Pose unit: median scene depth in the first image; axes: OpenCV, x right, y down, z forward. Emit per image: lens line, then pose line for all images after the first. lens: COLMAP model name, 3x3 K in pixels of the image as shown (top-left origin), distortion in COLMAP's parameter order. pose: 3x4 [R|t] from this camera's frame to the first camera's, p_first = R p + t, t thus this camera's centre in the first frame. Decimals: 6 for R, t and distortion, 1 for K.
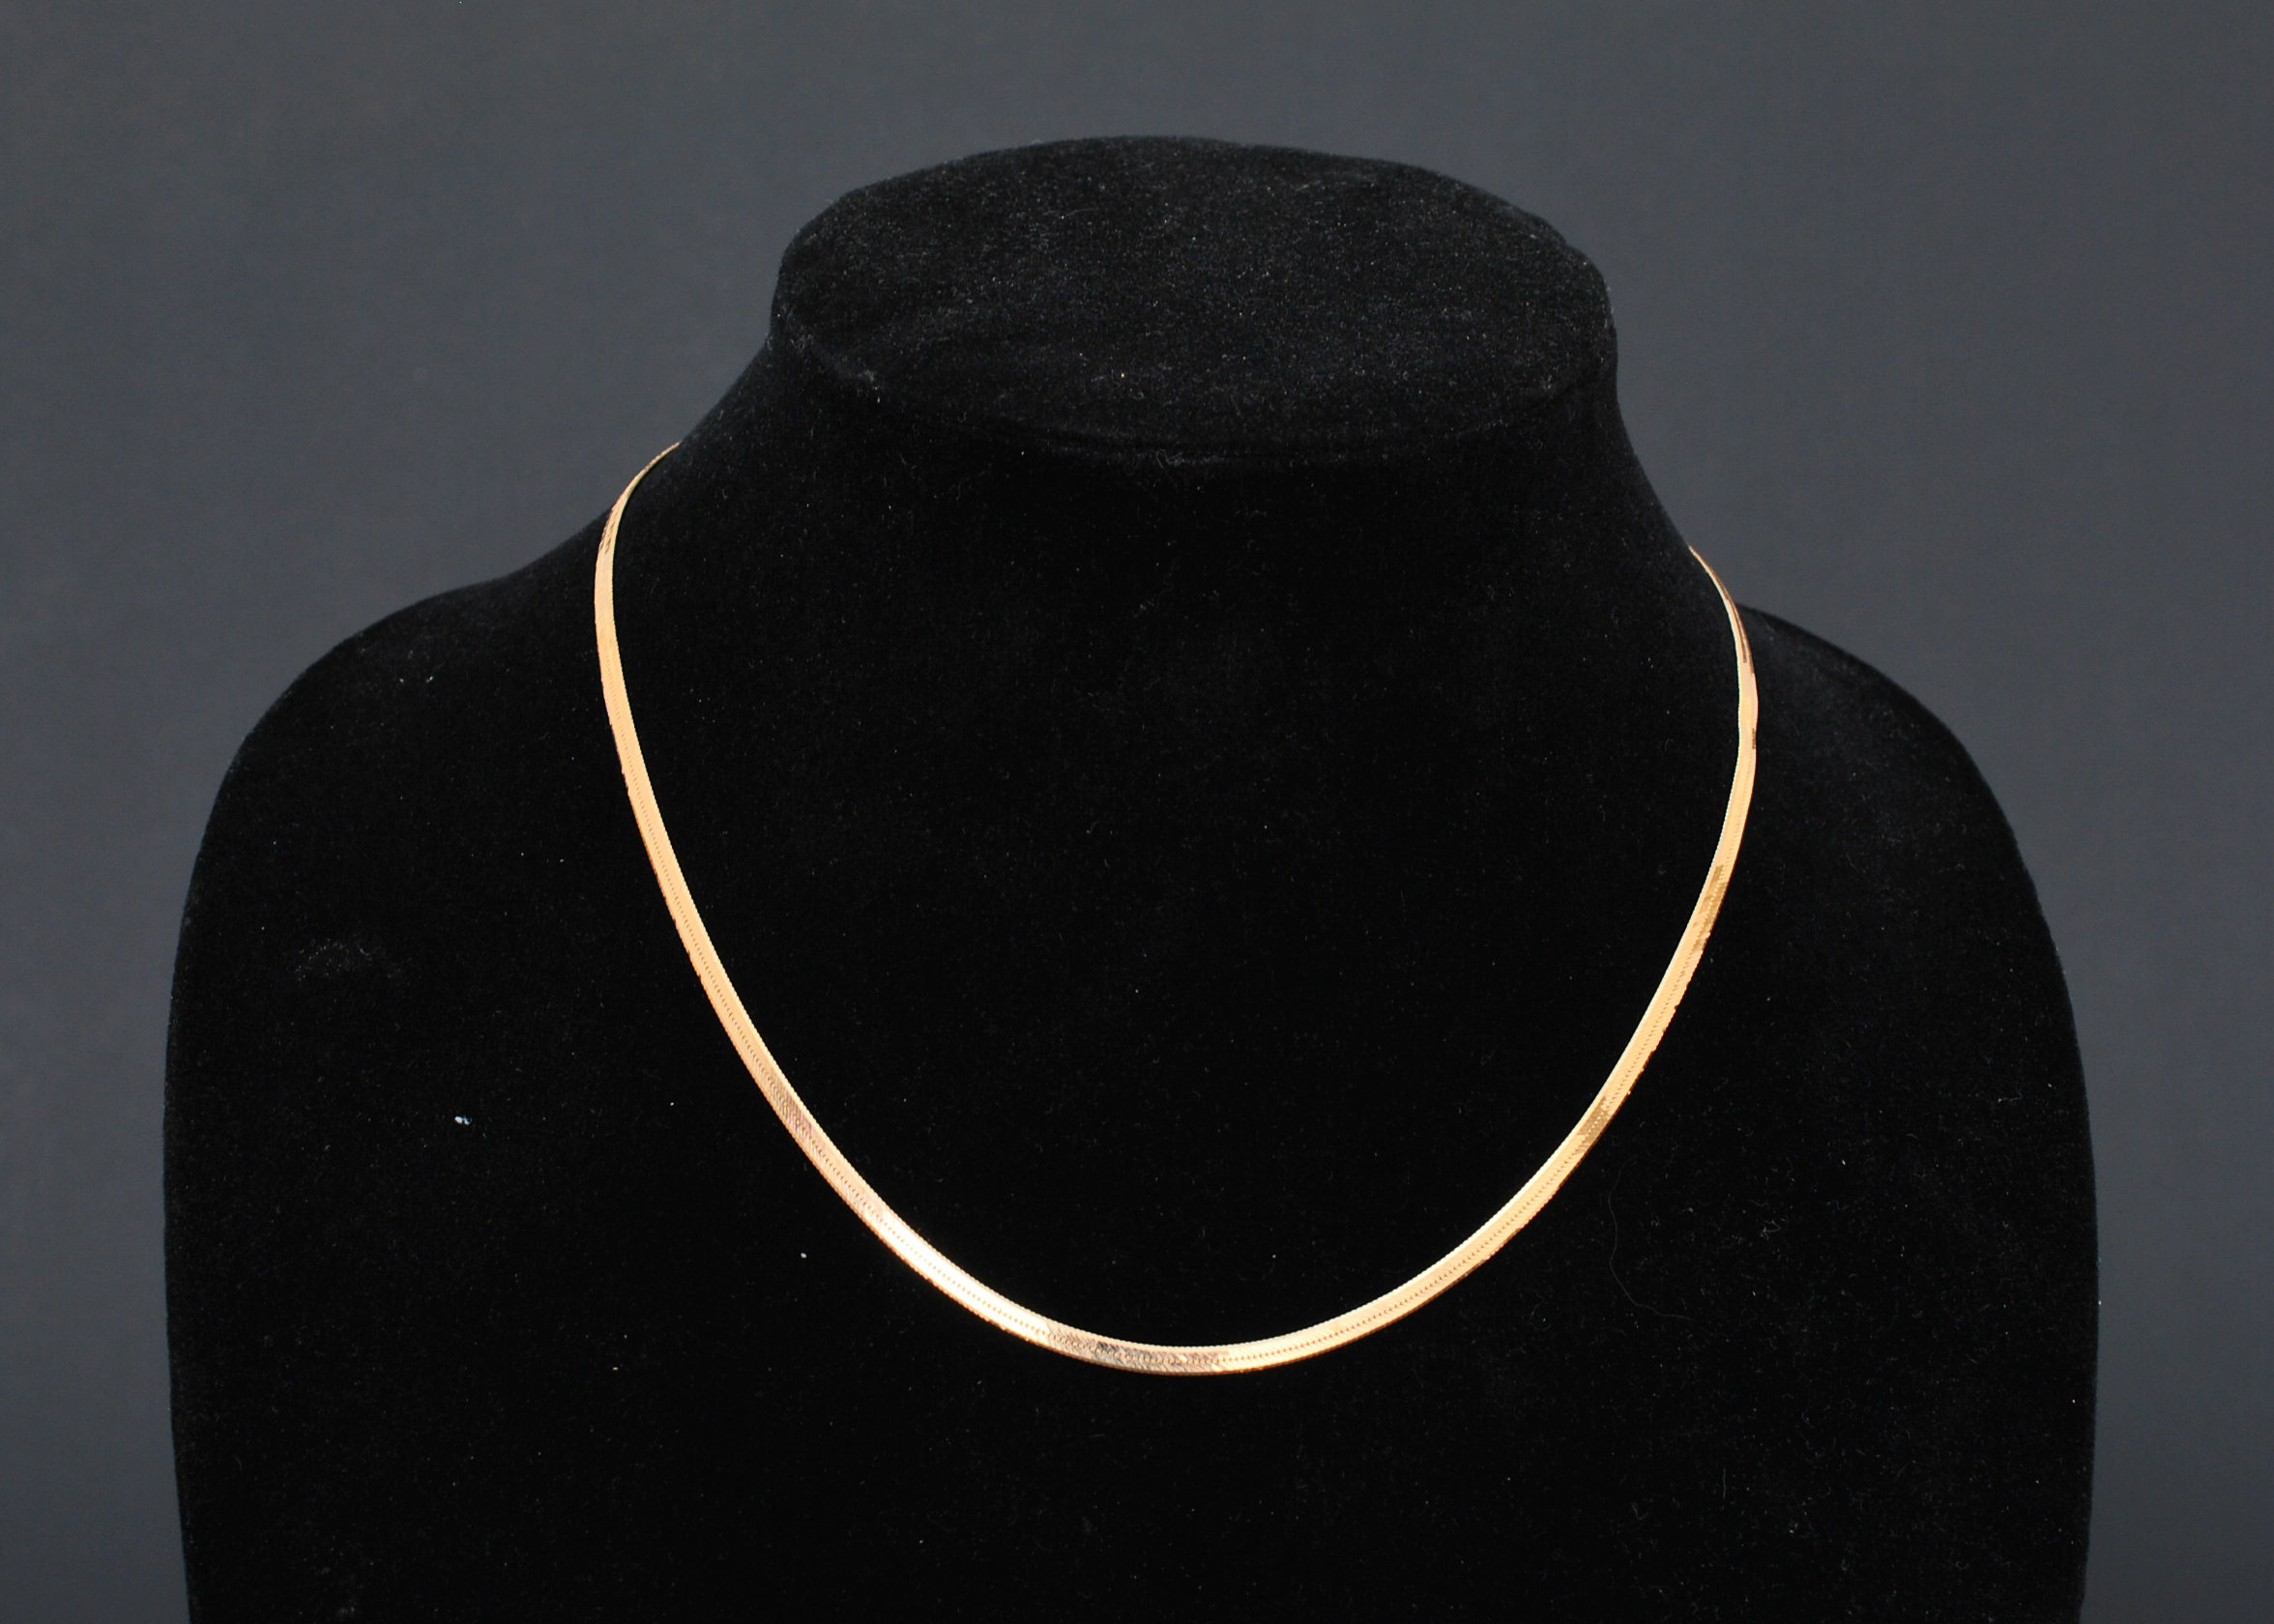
lens RADIAL K [[4961.6, 0, 1137.0], [0, 4961.6, 812.0], [0, 0, 1]] dist [0.029293, -0.182352]
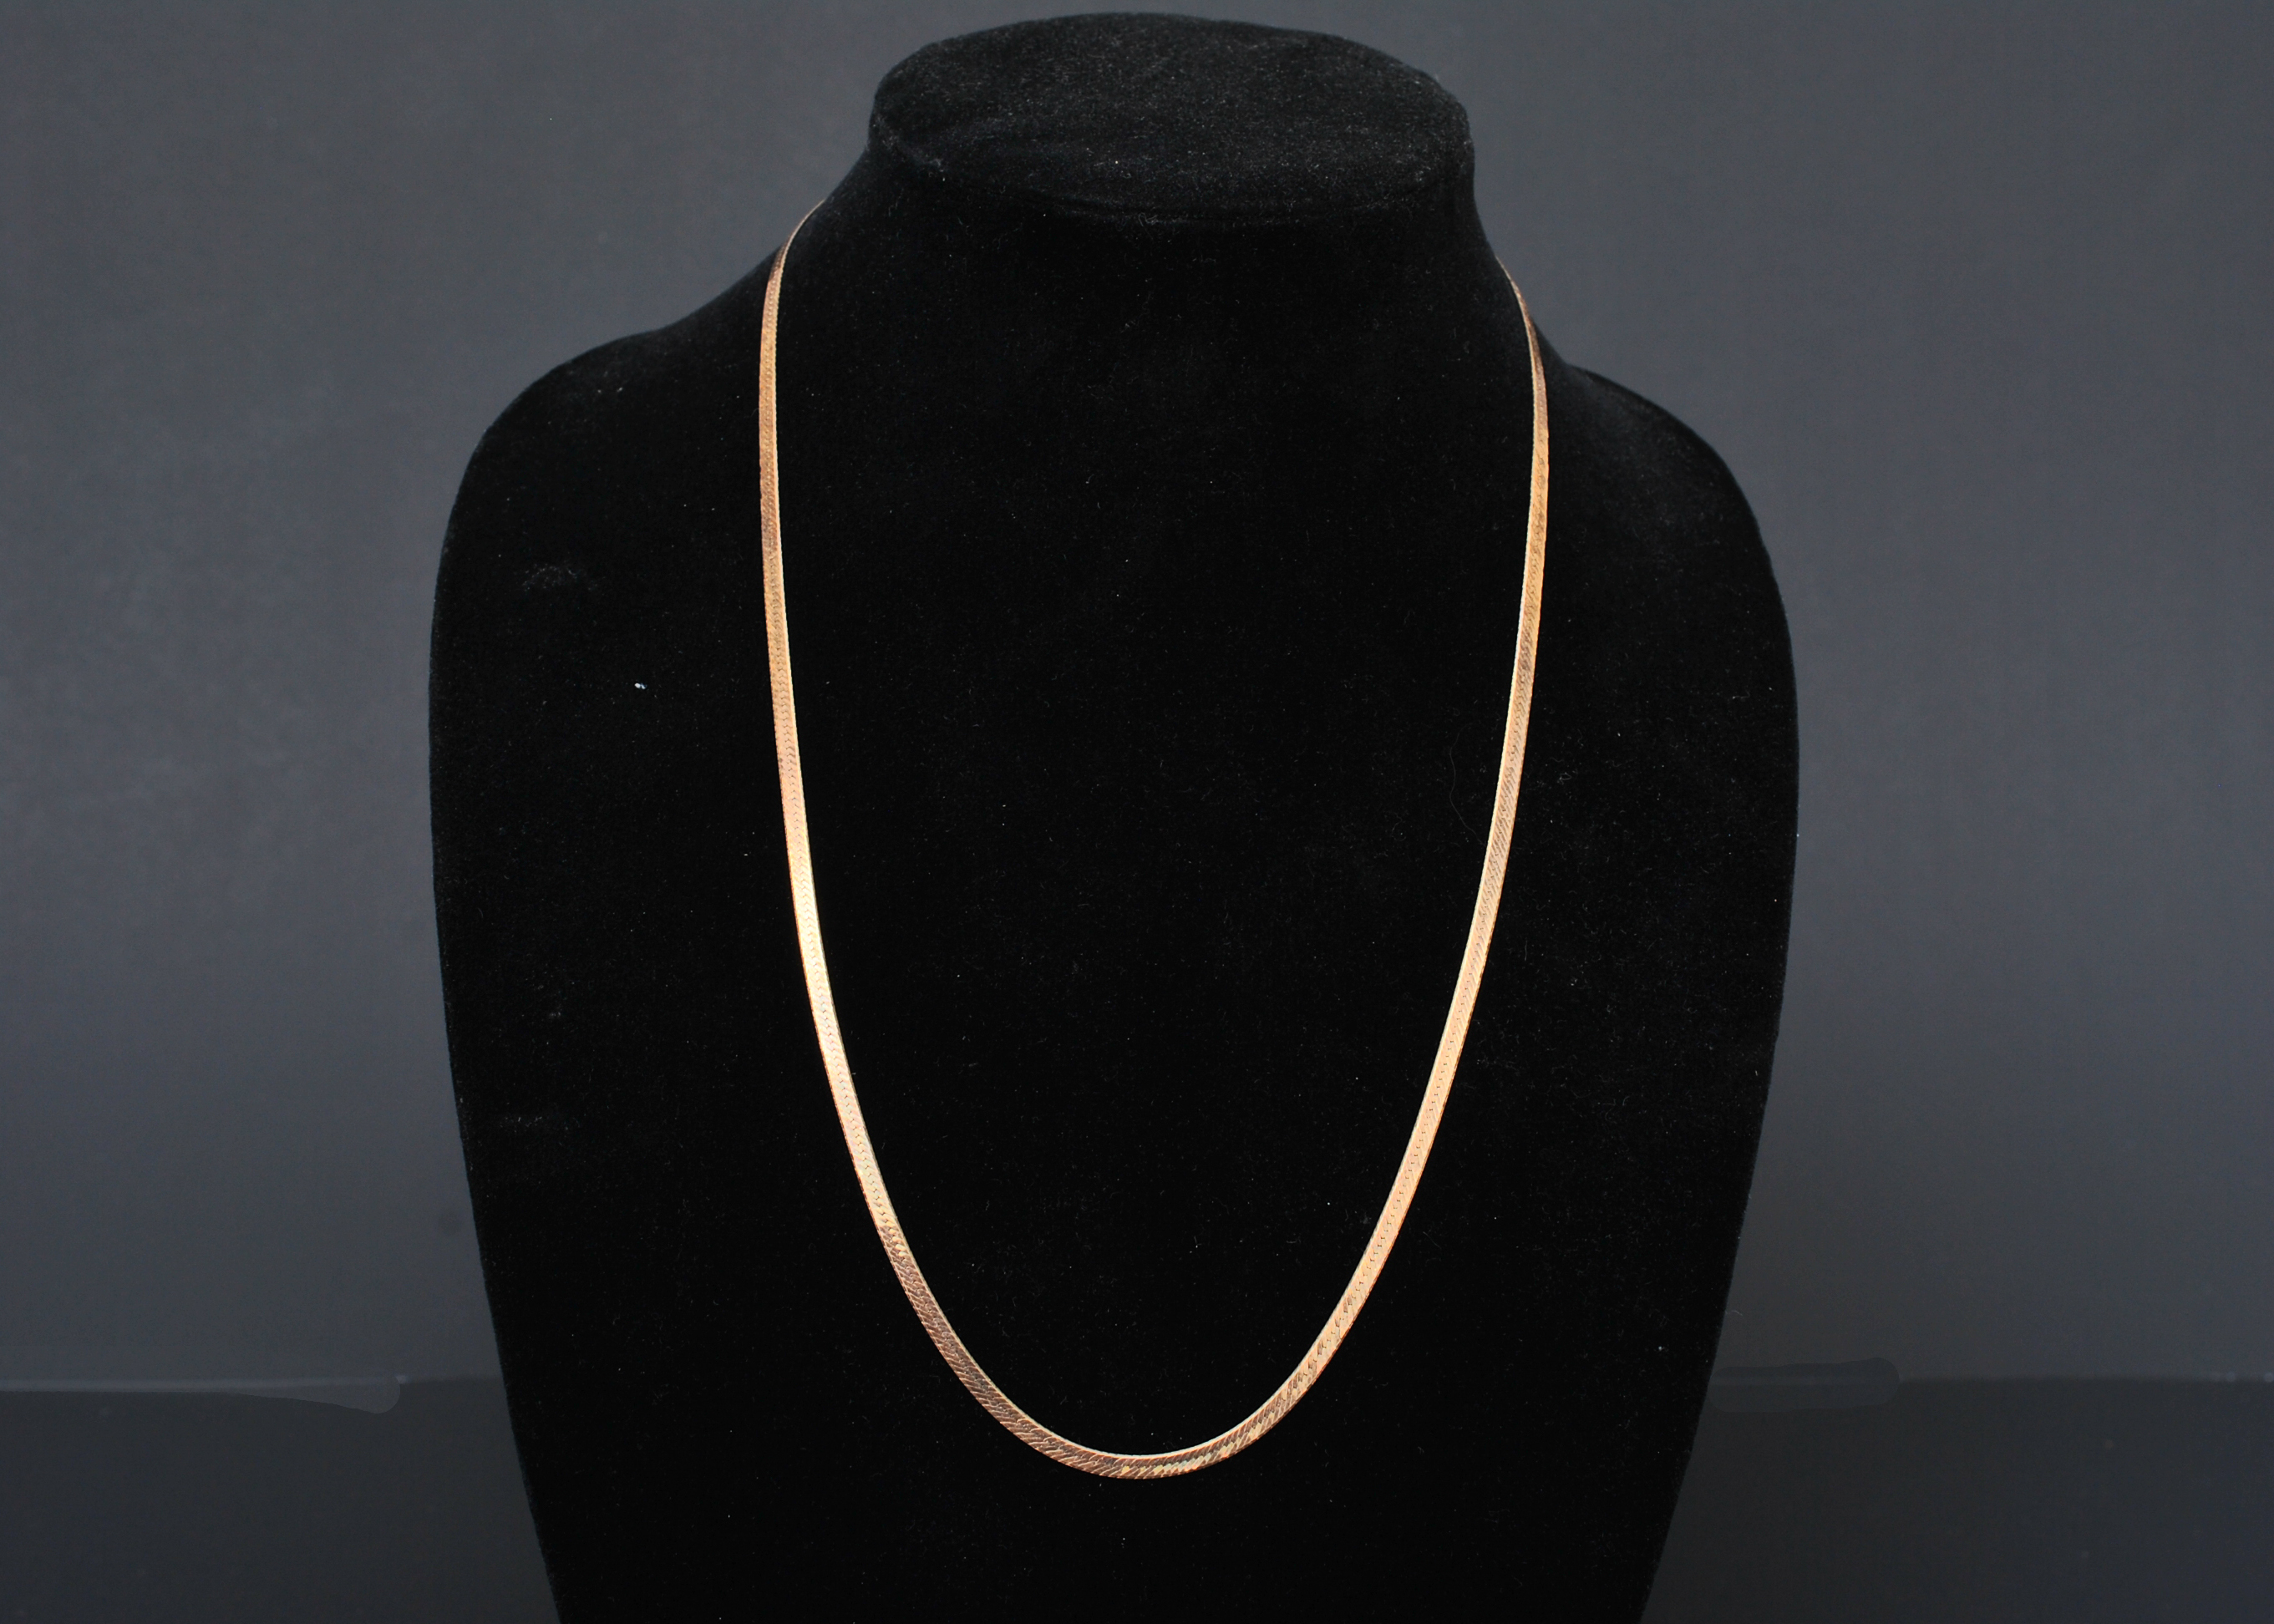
lens RADIAL K [[4287.9, 0, 1137.0], [0, 4287.9, 812.0], [0, 0, 1]] dist [0.000706, 0.120415]
pose [[0.999767, 0.018486, -0.011155, 0.019189], [-0.018394, 0.999796, 0.008295, 0.083254], [0.011306, -0.008088, 0.999903, -0.212993]]
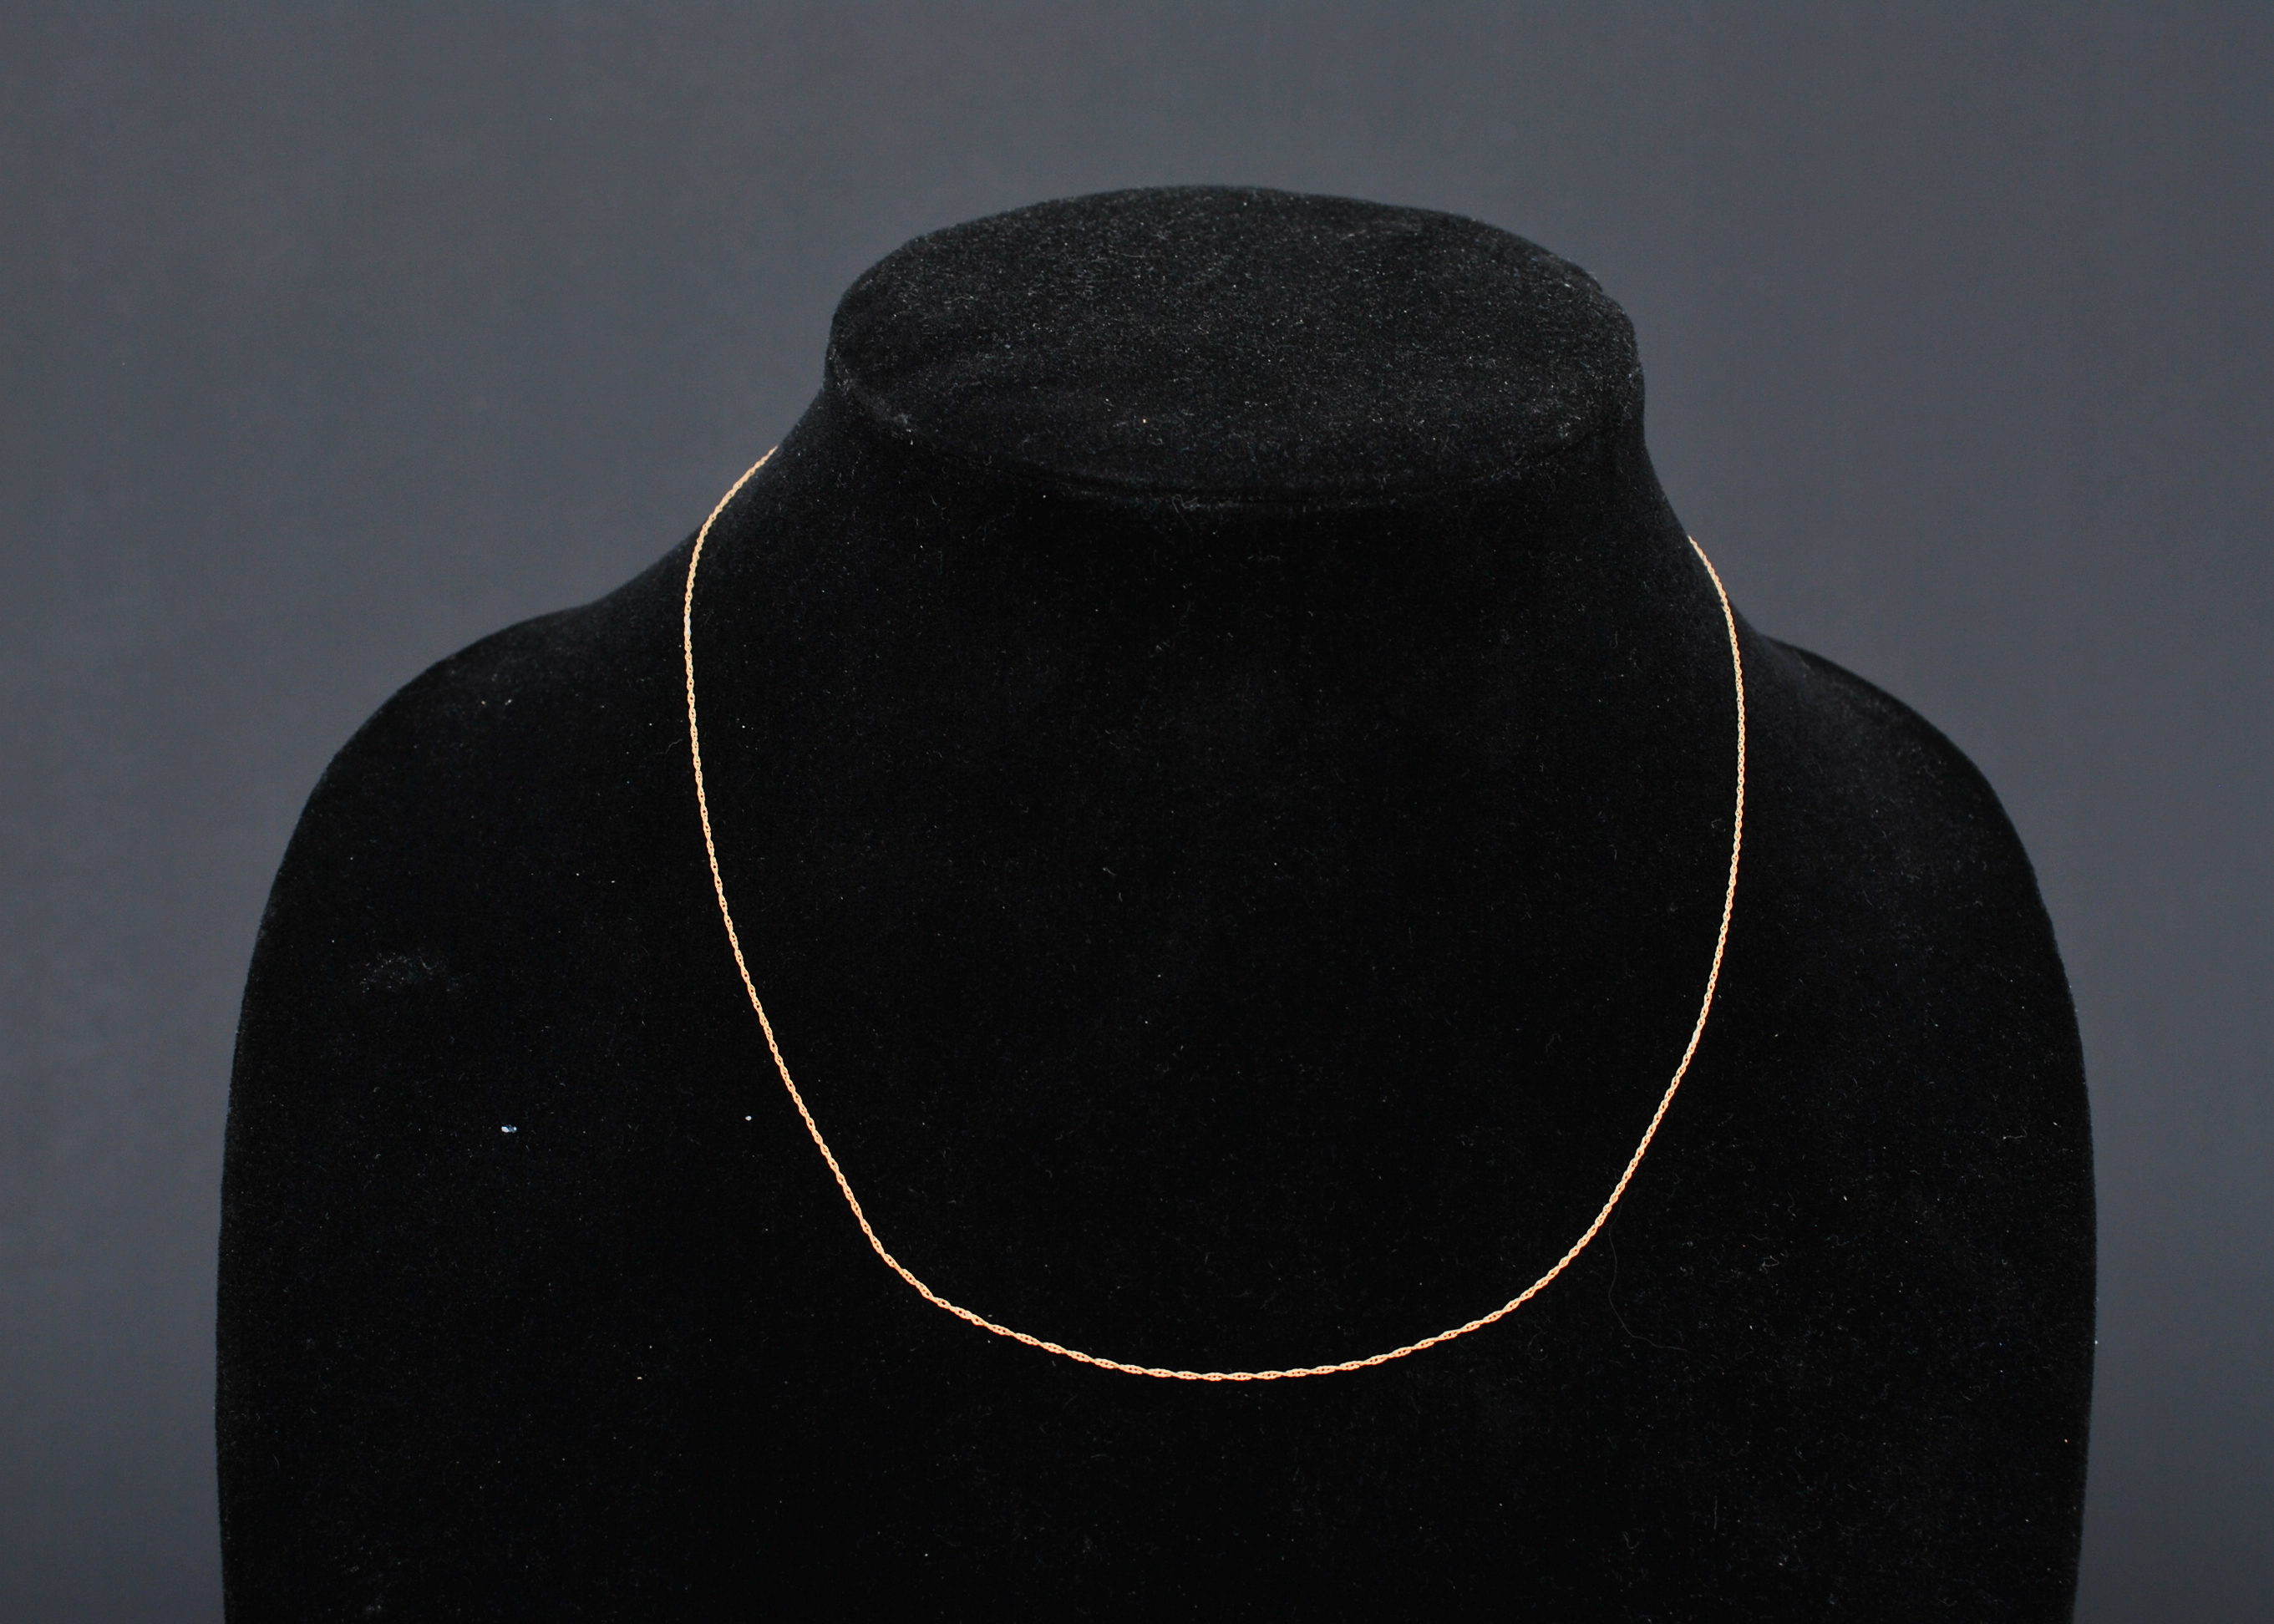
lens RADIAL K [[4287.9, 0, 1137.0], [0, 4287.9, 812.0], [0, 0, 1]] dist [0.000706, 0.120415]
pose [[0.997658, 0.013608, -0.067039, 0.053970], [-0.012741, 0.999830, 0.013340, -0.018238], [0.067209, -0.012454, 0.997661, 0.109903]]
